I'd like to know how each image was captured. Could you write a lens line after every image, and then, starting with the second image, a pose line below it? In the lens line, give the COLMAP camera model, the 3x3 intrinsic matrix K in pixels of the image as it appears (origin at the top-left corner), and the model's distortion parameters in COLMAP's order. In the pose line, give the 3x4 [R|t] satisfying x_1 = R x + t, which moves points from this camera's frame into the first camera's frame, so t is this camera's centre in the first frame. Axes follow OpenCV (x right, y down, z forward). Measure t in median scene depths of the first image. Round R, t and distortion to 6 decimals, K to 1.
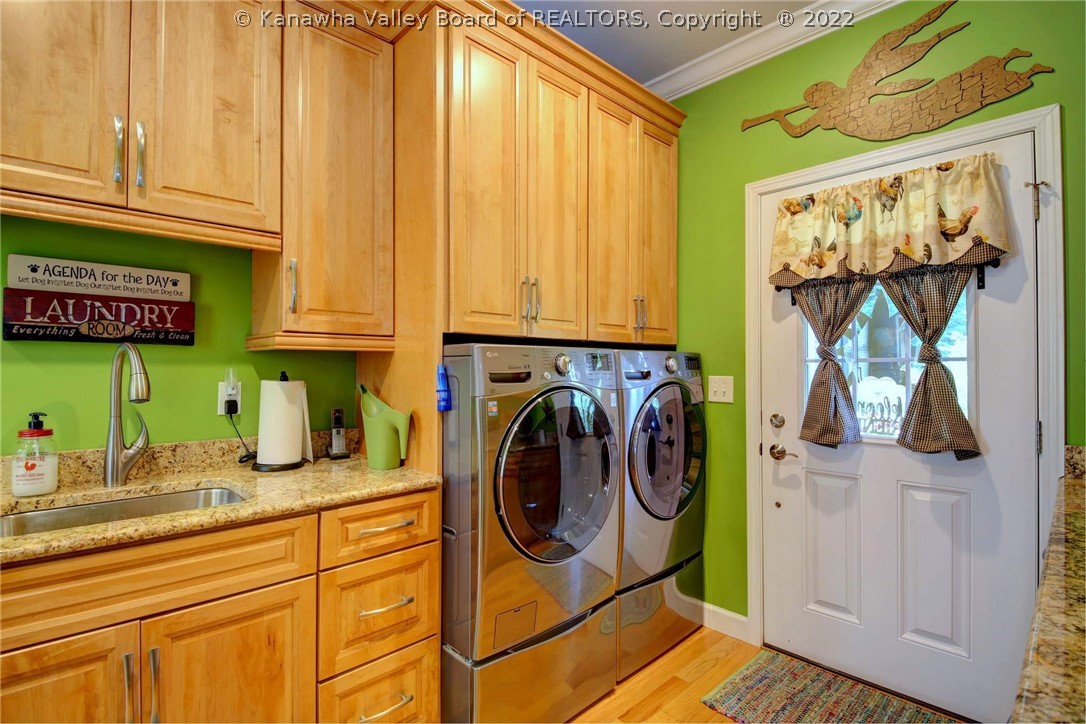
lens RADIAL K [[518.2, 0, 537.1], [0, 518.2, 364.3], [0, 0, 1]] dist [0.034138, -0.029410]
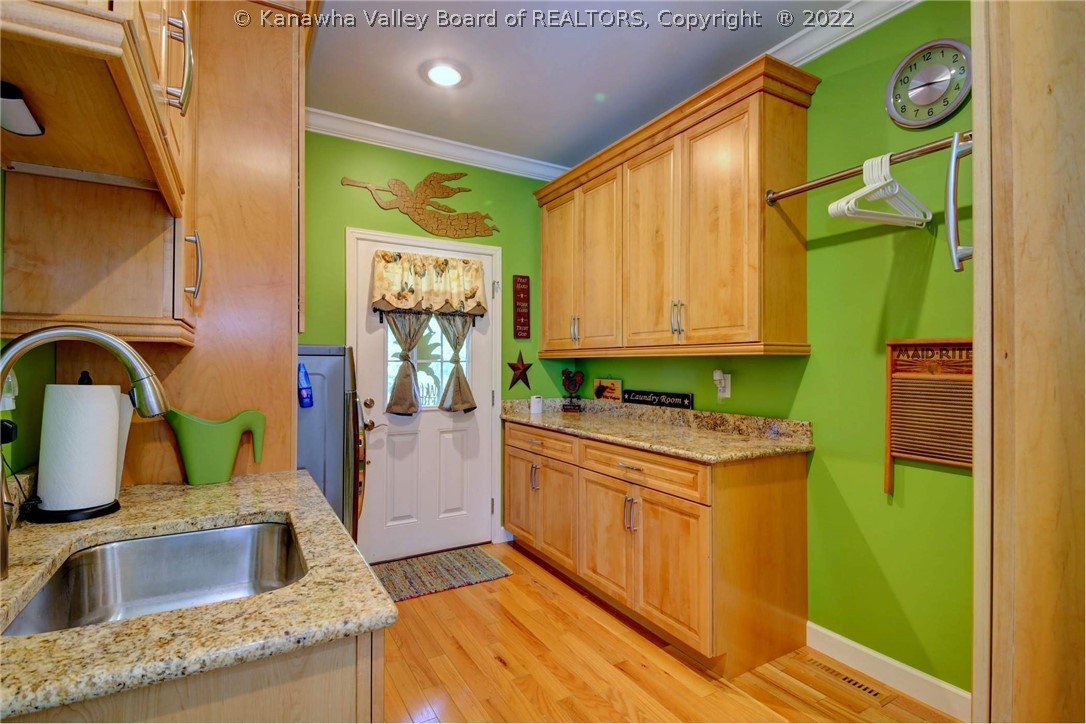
lens RADIAL K [[518.2, 0, 537.1], [0, 518.2, 364.3], [0, 0, 1]] dist [0.034138, -0.029410]
pose [[0.237228, 0.003590, 0.971447, -0.951992], [-0.010298, 0.999946, -0.001181, -0.000245], [-0.971399, -0.009724, 0.237252, 0.268346]]
